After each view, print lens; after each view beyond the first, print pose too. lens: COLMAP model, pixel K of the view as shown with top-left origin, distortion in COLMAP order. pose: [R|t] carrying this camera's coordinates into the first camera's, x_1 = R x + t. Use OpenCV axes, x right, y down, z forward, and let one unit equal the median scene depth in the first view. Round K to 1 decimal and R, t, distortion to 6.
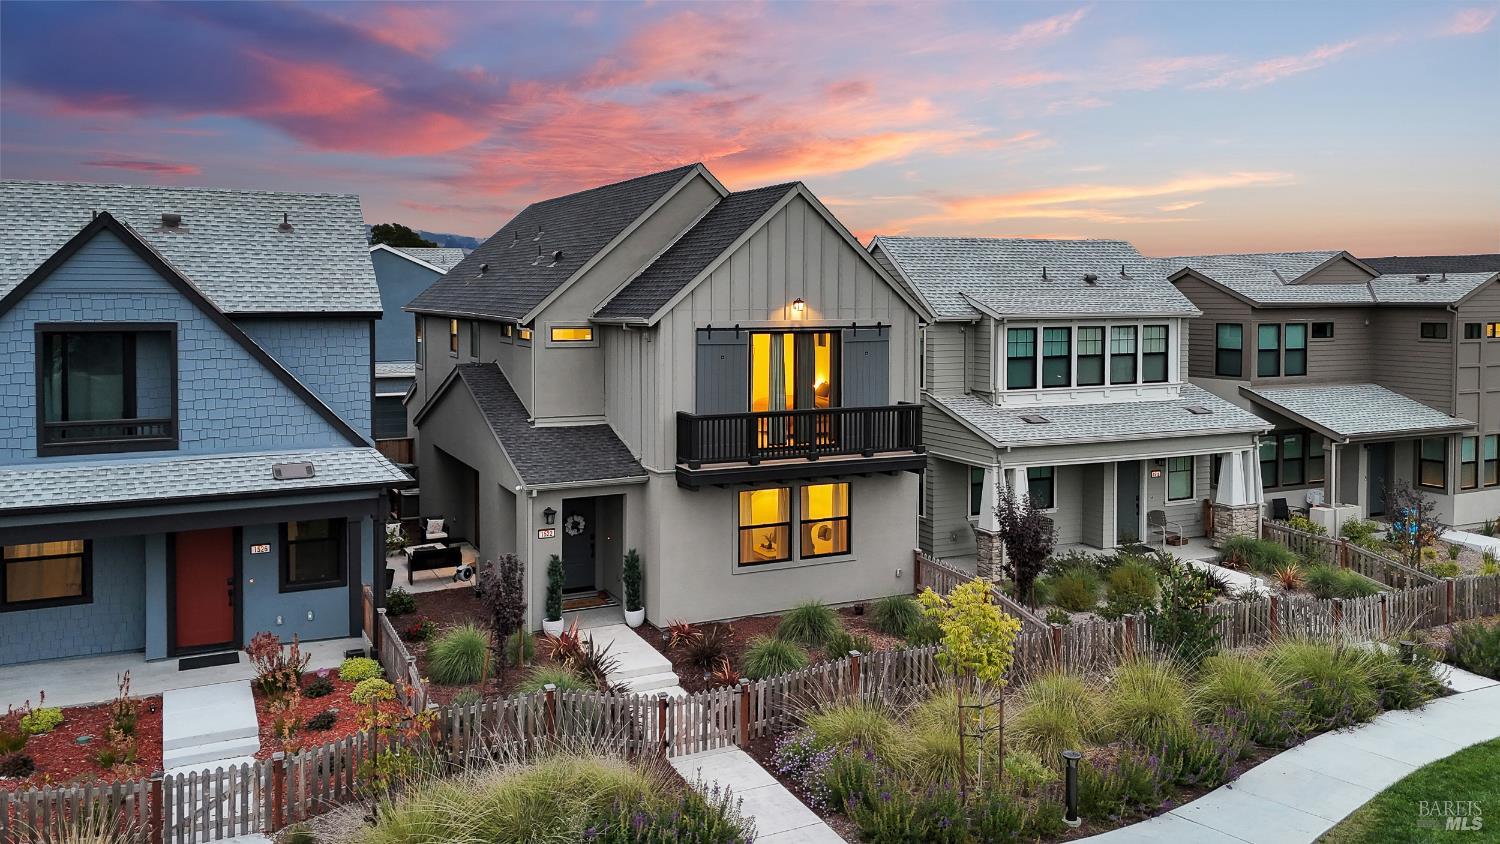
lens RADIAL K [[1118.9, 0, 722.7], [0, 1118.9, 332.8], [0, 0, 1]] dist [0.037240, 0.000839]
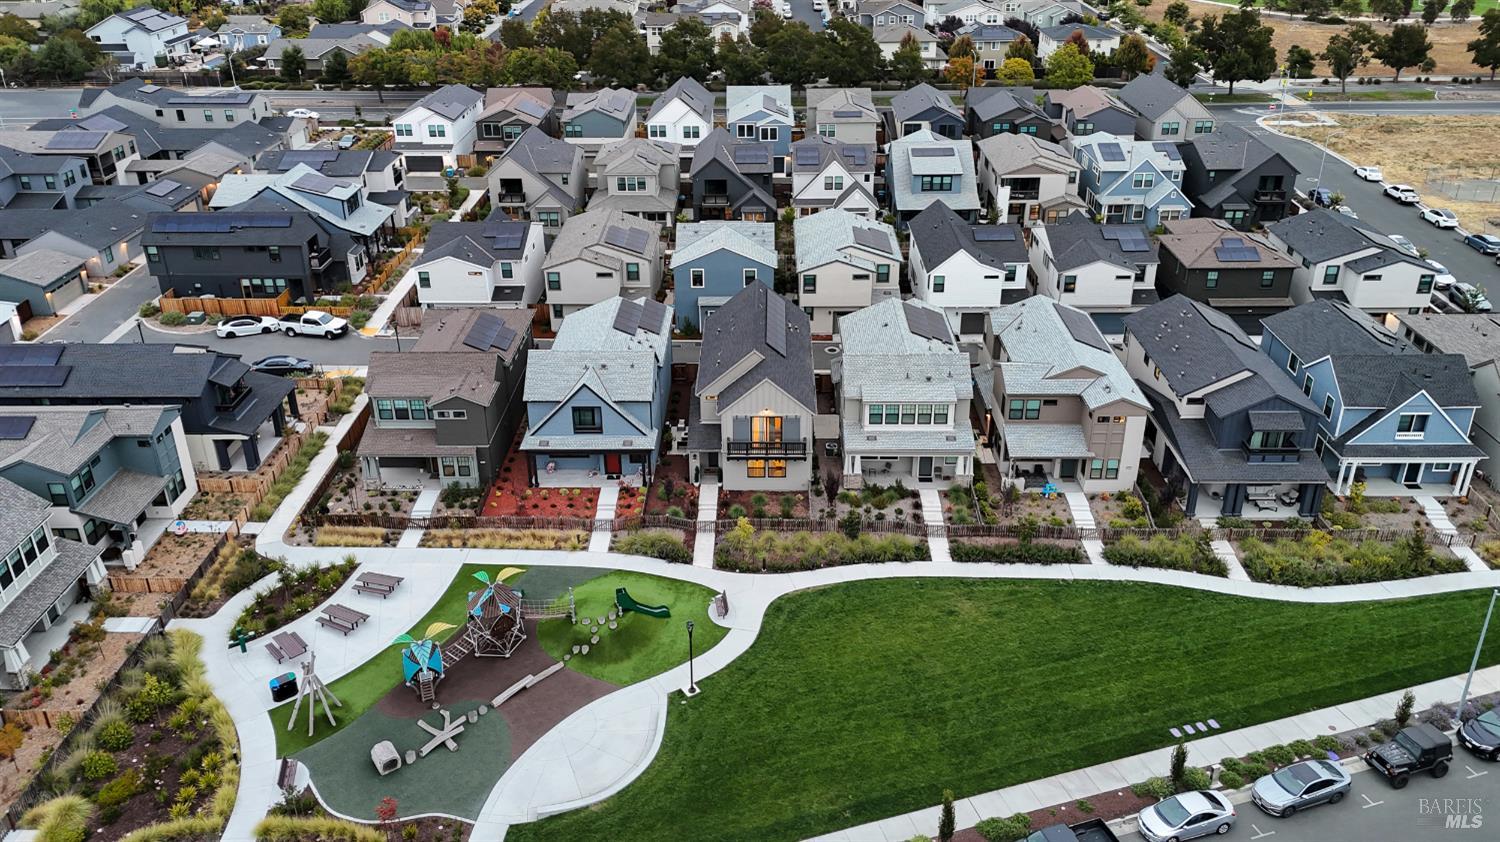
lens RADIAL K [[1106.8, 0, 743.6], [0, 1106.8, 349.8], [0, 0, 1]] dist [0.039193, -0.001384]
pose [[0.893375, 0.180713, -0.411368, 1.284837], [-0.004645, 0.919218, 0.393722, -1.439671], [0.449288, -0.349831, 0.822046, -1.610137]]
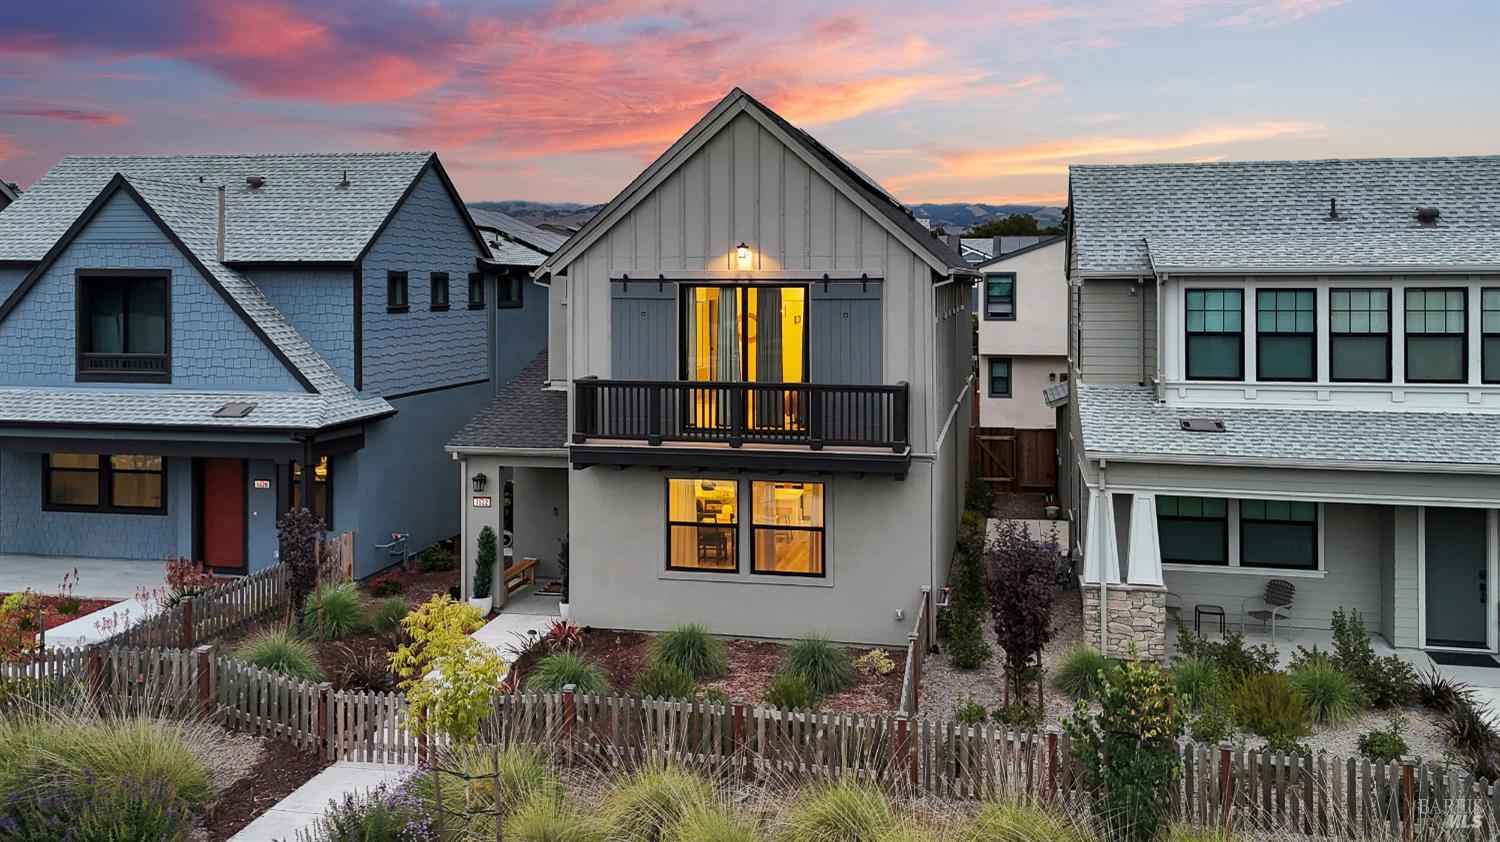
lens RADIAL K [[1191.6, 0, 790.1], [0, 1191.6, 283.8], [0, 0, 1]] dist [0.025062, 0.003232]
pose [[0.805921, 0.000419, -0.592023, 0.580569], [-0.019827, 0.999458, -0.026282, 0.019632], [0.591691, 0.032919, 0.805493, 0.329410]]
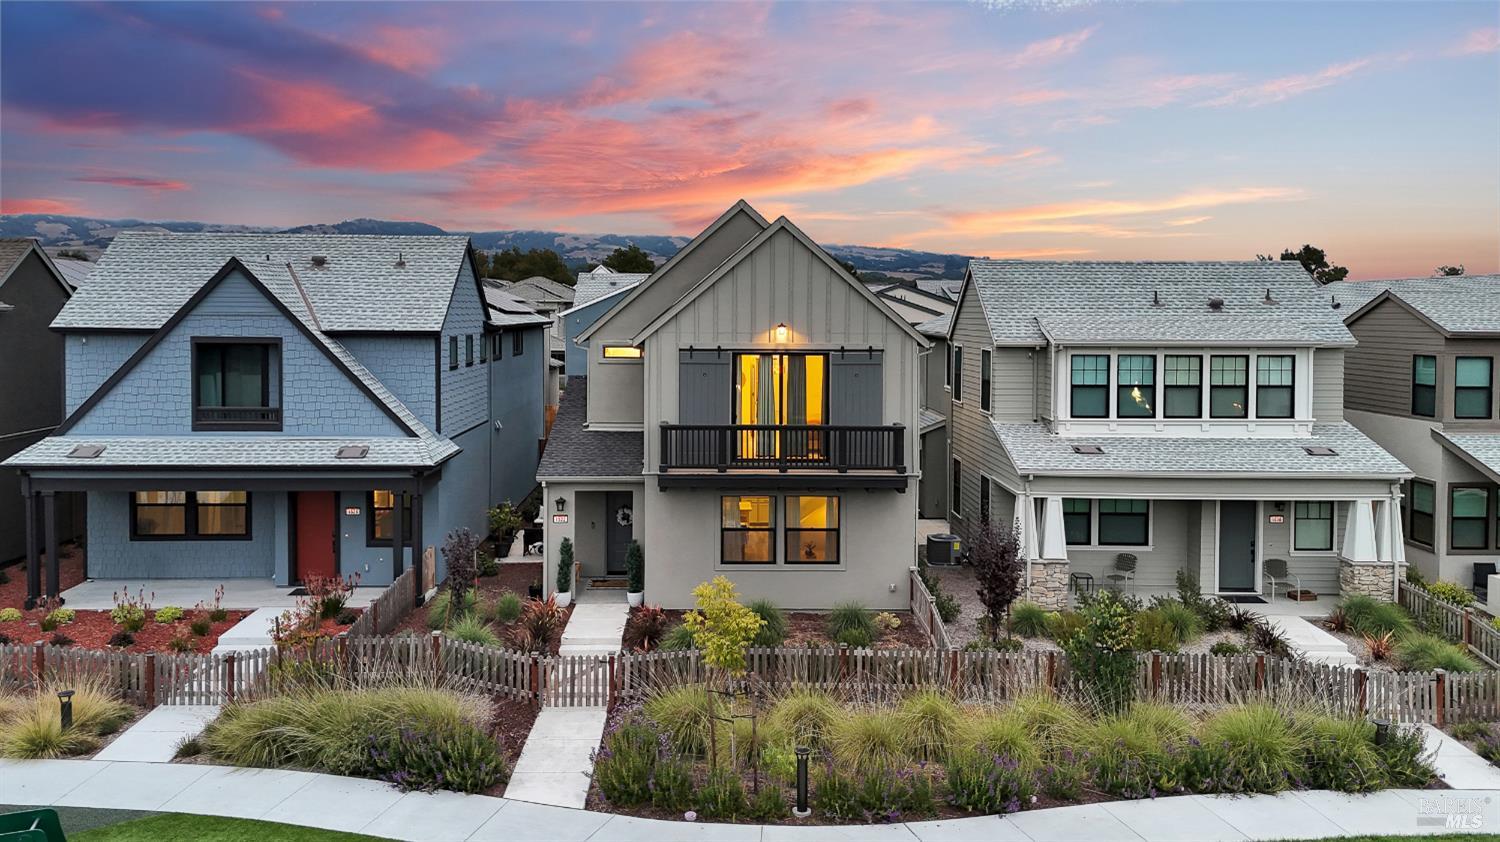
lens RADIAL K [[1106.8, 0, 743.6], [0, 1106.8, 349.8], [0, 0, 1]] dist [0.039193, -0.001384]
pose [[0.913830, 0.018824, -0.405660, 0.457491], [-0.019226, 0.999810, 0.003083, -0.007166], [0.405642, 0.004982, 0.914019, 0.003599]]
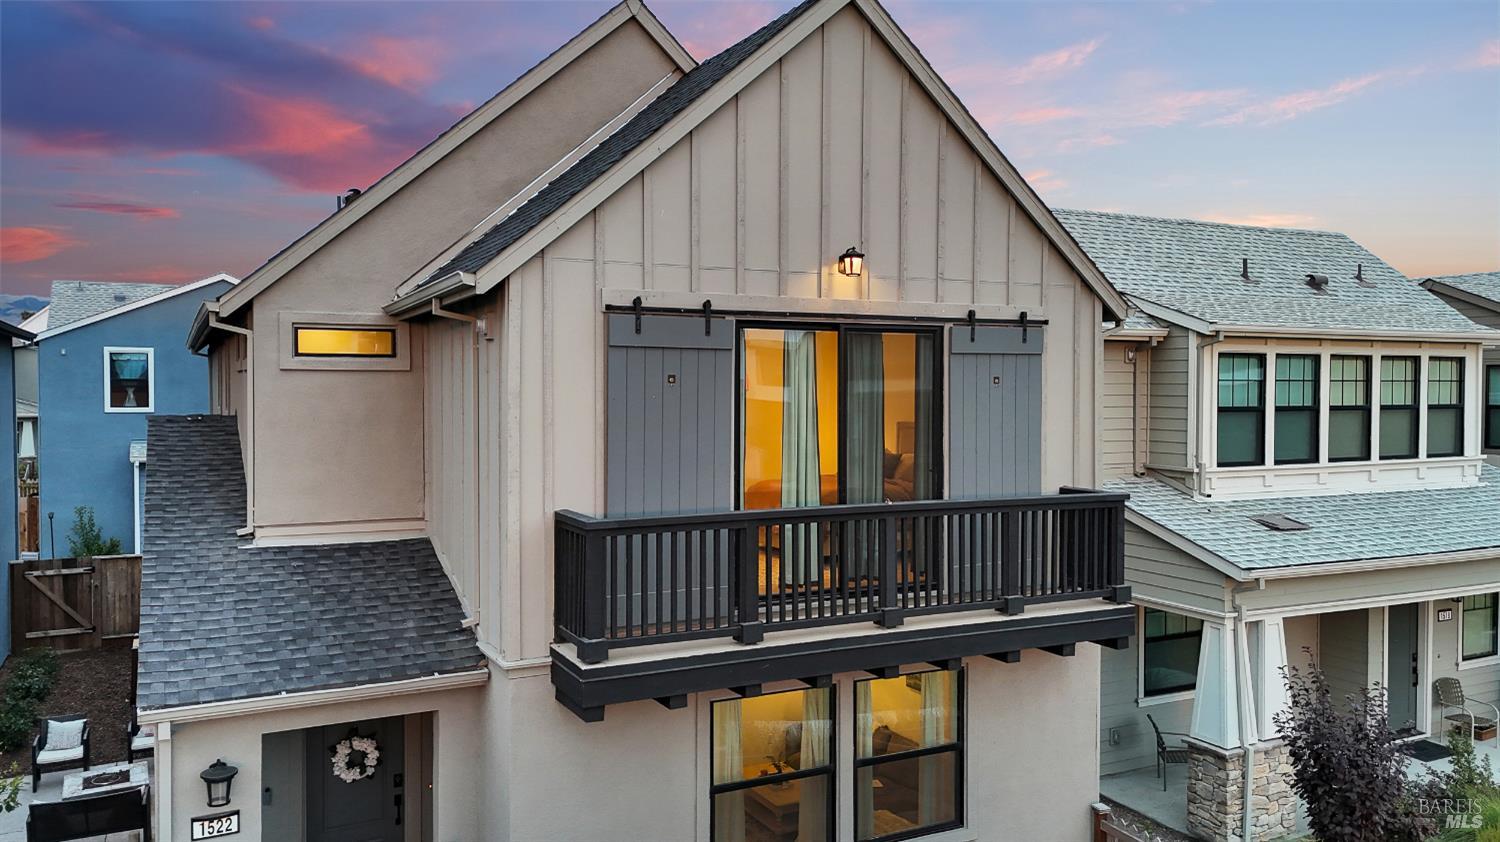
lens RADIAL K [[1109.0, 0, 750.0], [0, 1109.0, 421.0], [0, 0, 1]] dist [0.037904, -0.002423]
pose [[0.999545, -0.001231, 0.030128, 0.015500], [0.001437, 0.999976, -0.006835, 0.037953], [-0.030118, 0.006875, 0.999523, 0.559222]]
